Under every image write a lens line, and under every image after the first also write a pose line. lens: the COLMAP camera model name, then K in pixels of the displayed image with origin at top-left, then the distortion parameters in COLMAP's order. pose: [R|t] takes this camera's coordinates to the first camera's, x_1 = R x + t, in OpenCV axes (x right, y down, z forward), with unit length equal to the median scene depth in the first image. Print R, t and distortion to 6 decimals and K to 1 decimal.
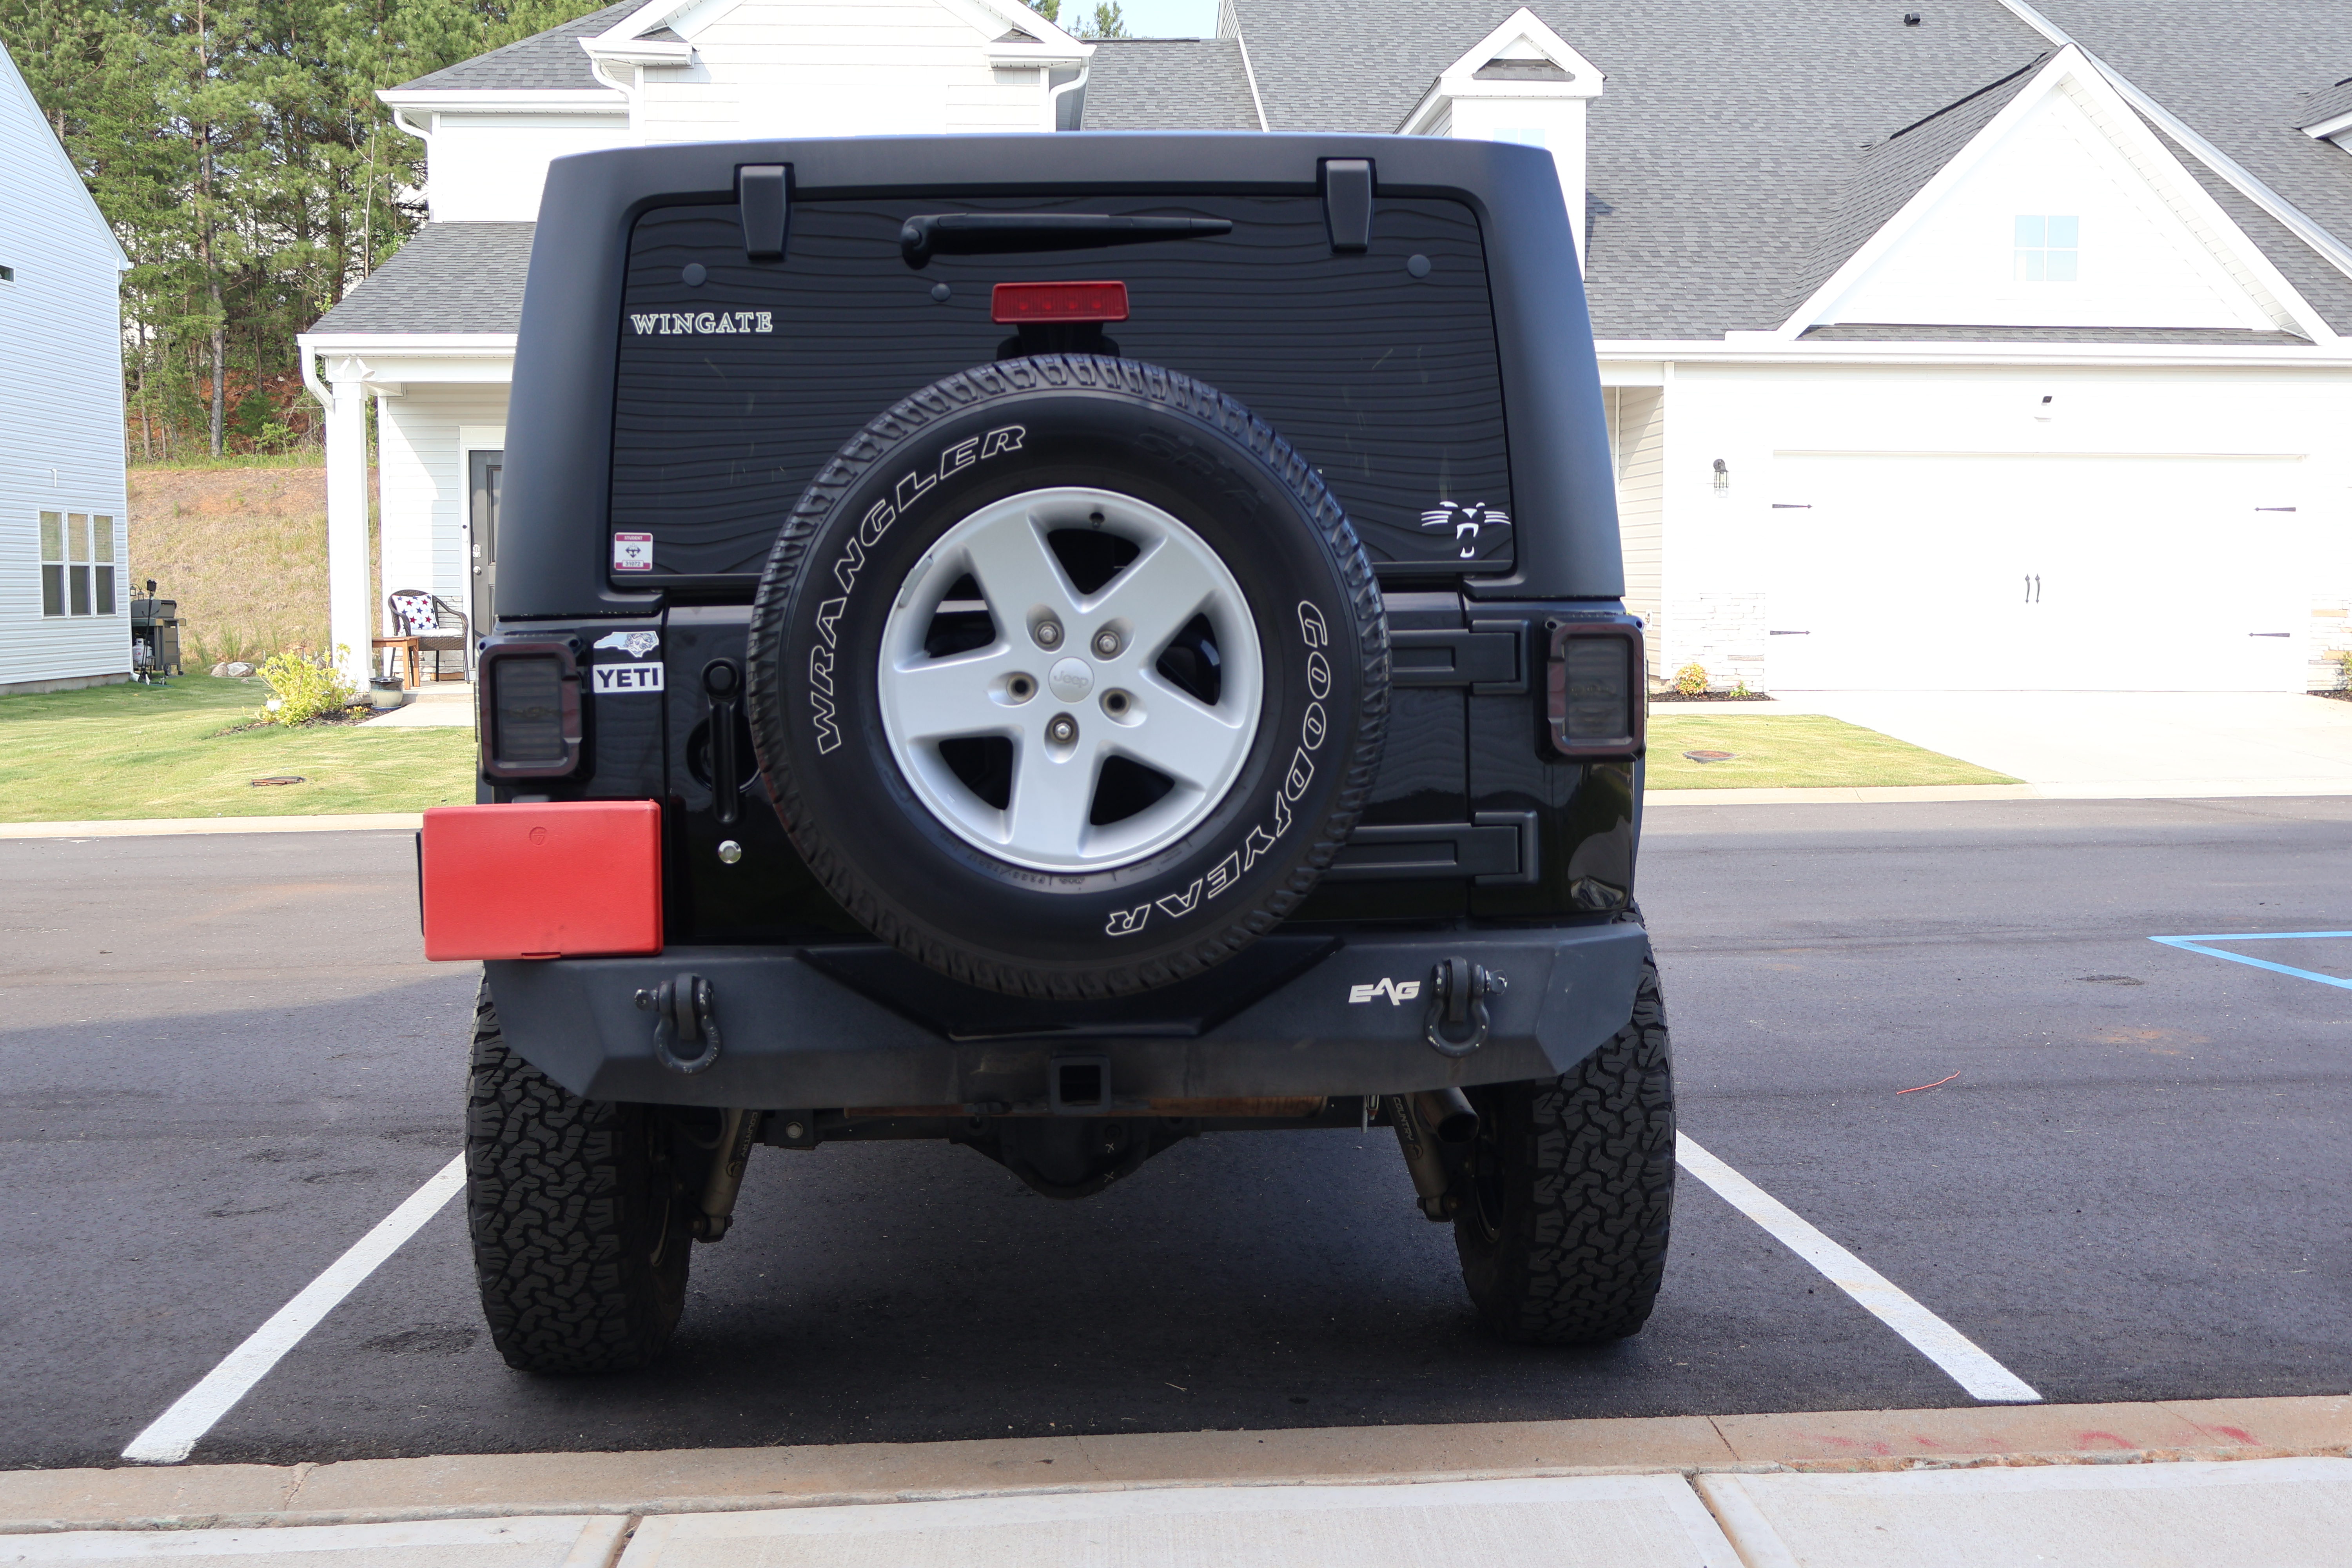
lens RADIAL K [[2462.1, 0, 1173.3], [0, 2462.1, 775.5], [0, 0, 1]] dist [-0.015026, 0.000000]
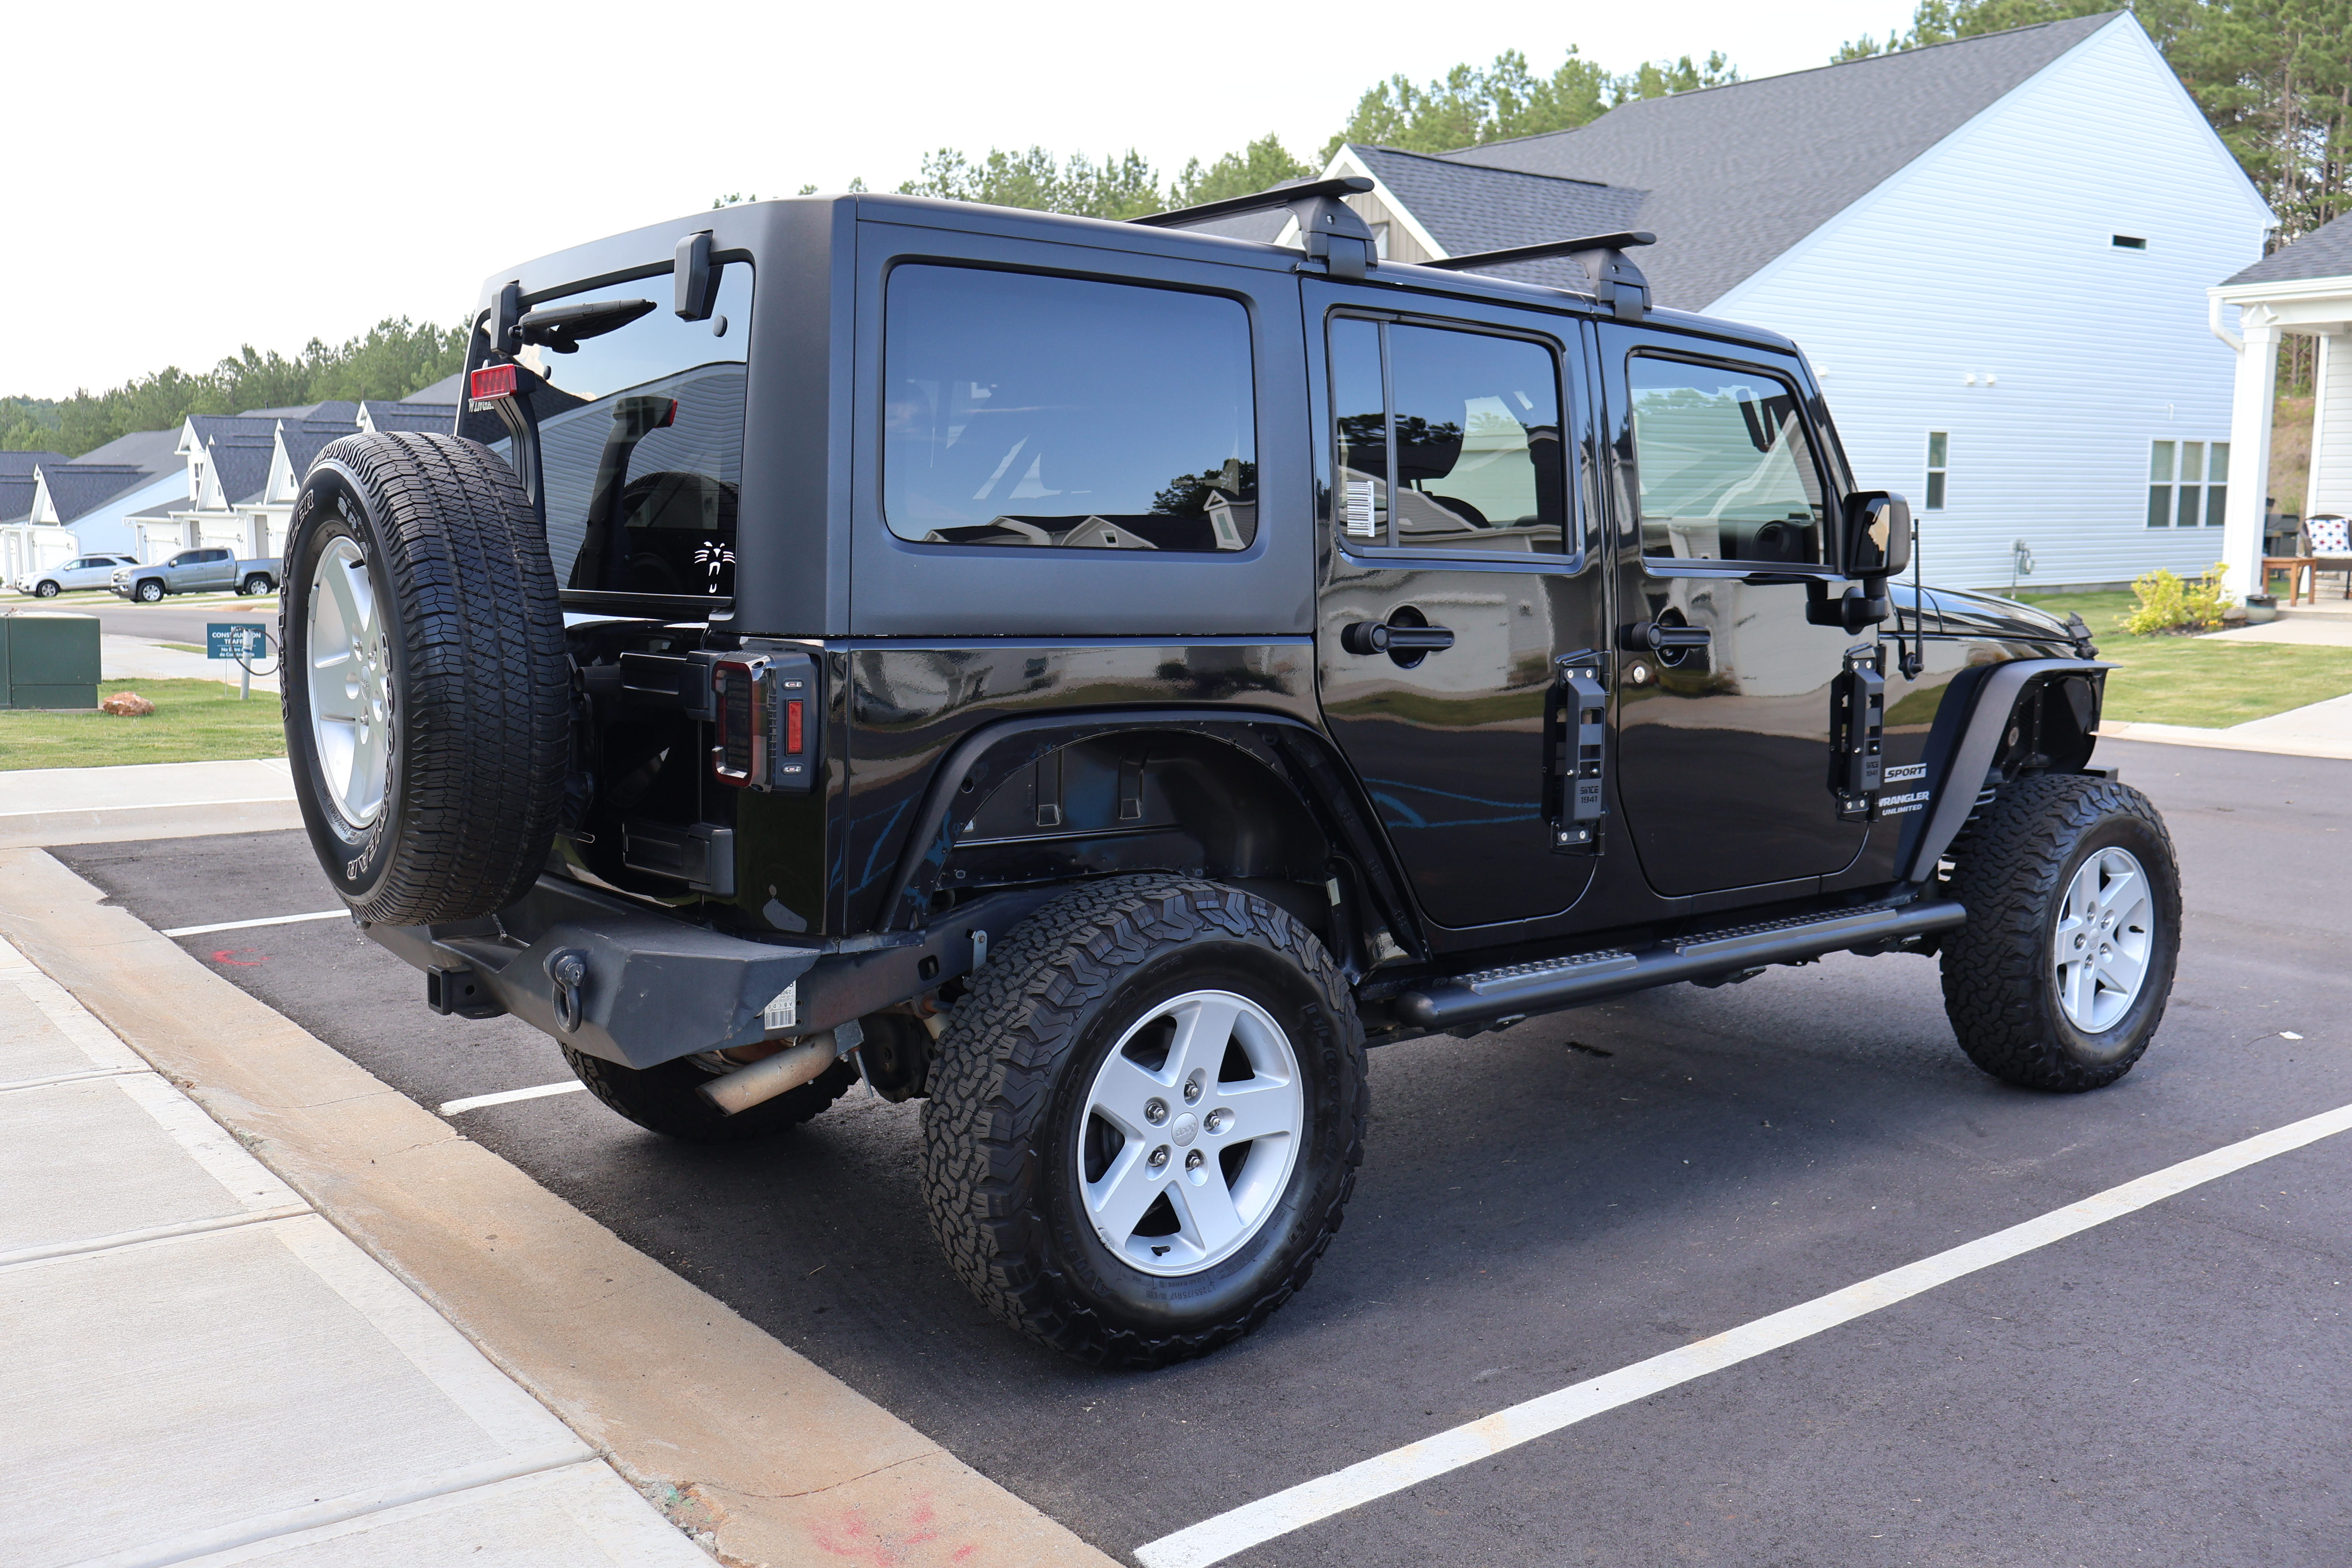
lens RADIAL K [[1983.3, 0, 1180.1], [0, 1983.3, 785.1], [0, 0, 1]] dist [-0.003102, -0.001391]
pose [[0.604207, 0.115608, -0.788396, 0.825268], [-0.063063, 0.993253, 0.097318, -0.089133], [0.794328, -0.009082, 0.607422, 0.544893]]
